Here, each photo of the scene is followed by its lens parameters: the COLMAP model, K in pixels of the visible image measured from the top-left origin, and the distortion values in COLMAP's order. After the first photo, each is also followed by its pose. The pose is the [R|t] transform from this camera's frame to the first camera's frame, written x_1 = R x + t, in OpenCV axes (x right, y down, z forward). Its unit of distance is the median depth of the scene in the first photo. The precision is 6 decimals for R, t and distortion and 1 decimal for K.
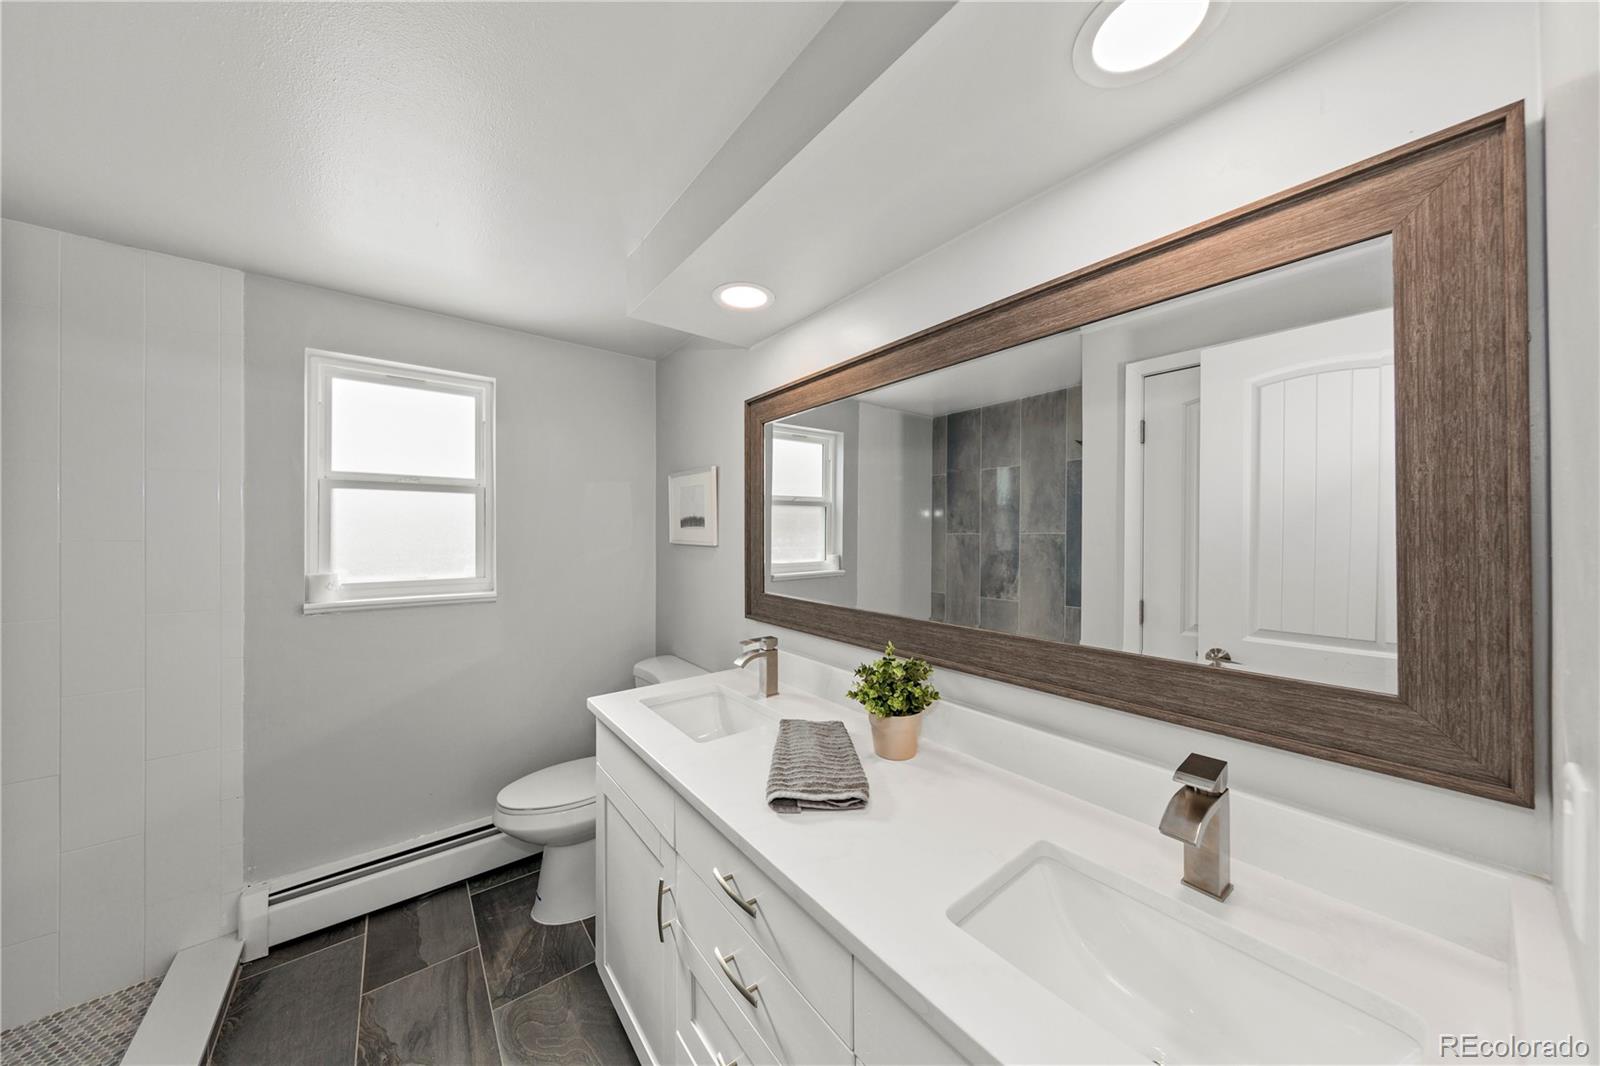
lens RADIAL K [[513.3, 0, 800.0], [0, 513.3, 533.0], [0, 0, 1]] dist [-0.001132, -0.000118]
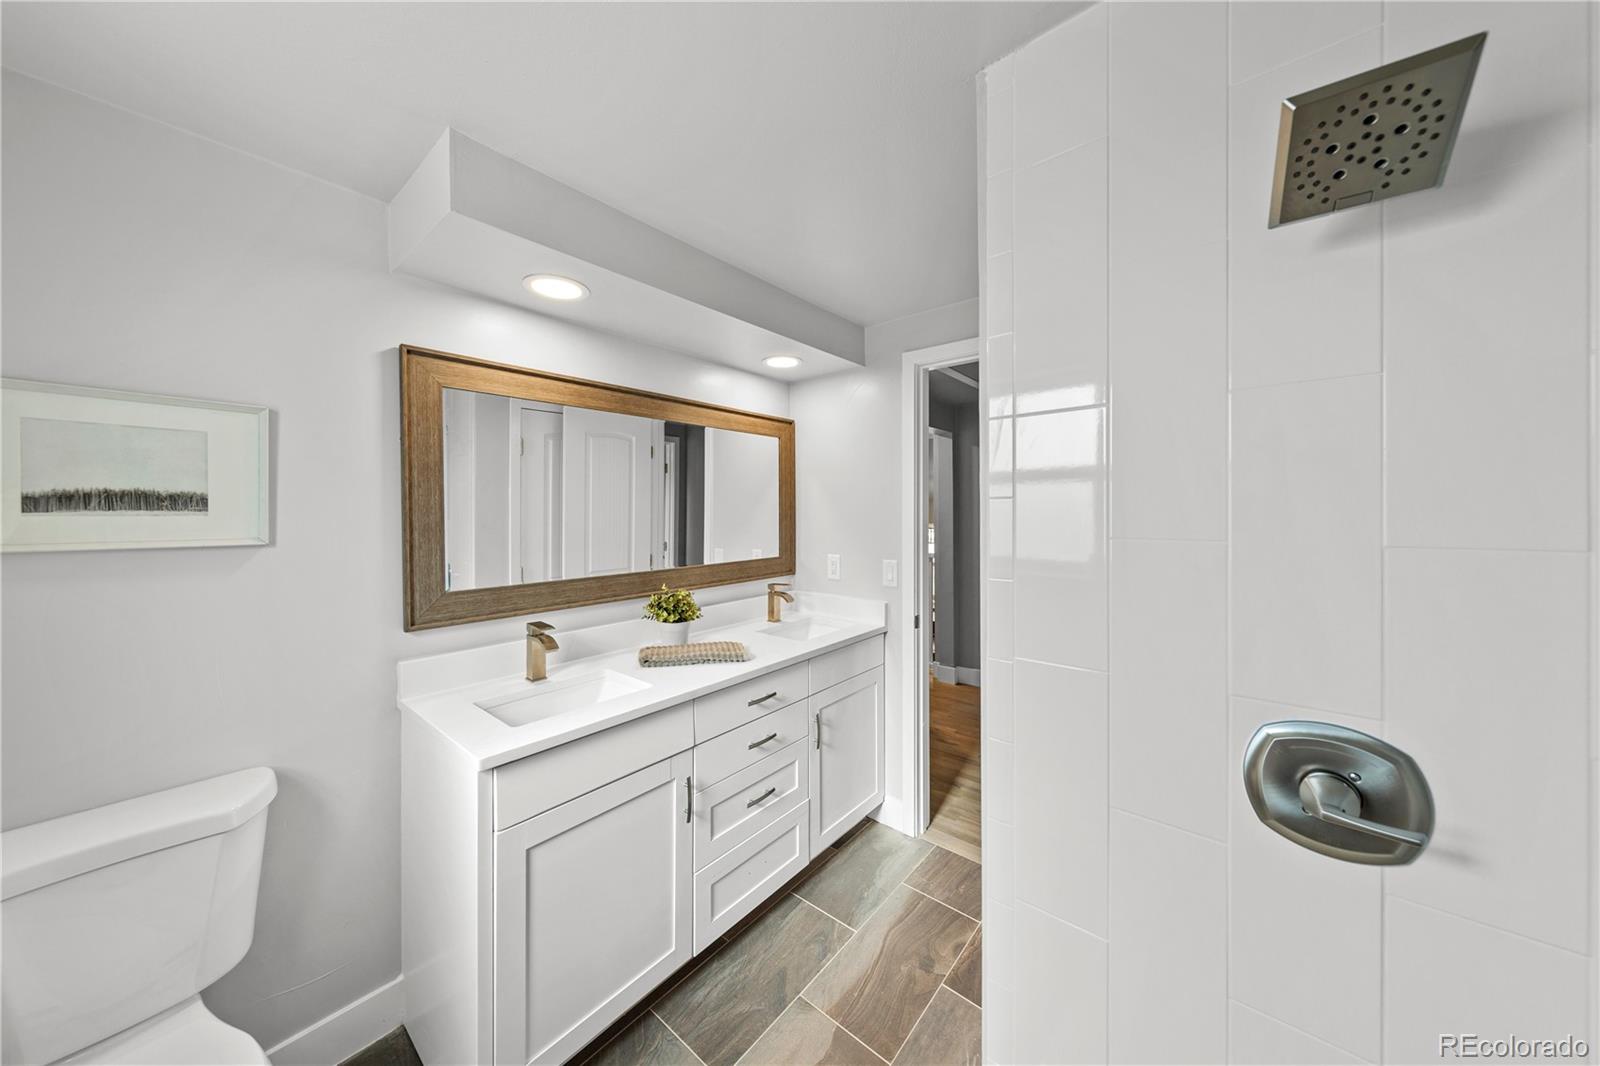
lens RADIAL K [[513.3, 0, 800.0], [0, 513.3, 533.0], [0, 0, 1]] dist [-0.001132, -0.000118]
pose [[-0.188758, -0.036684, 0.981338, -1.265566], [0.002629, 0.999280, 0.037860, -0.010888], [-0.982020, 0.009726, -0.188526, 0.696397]]
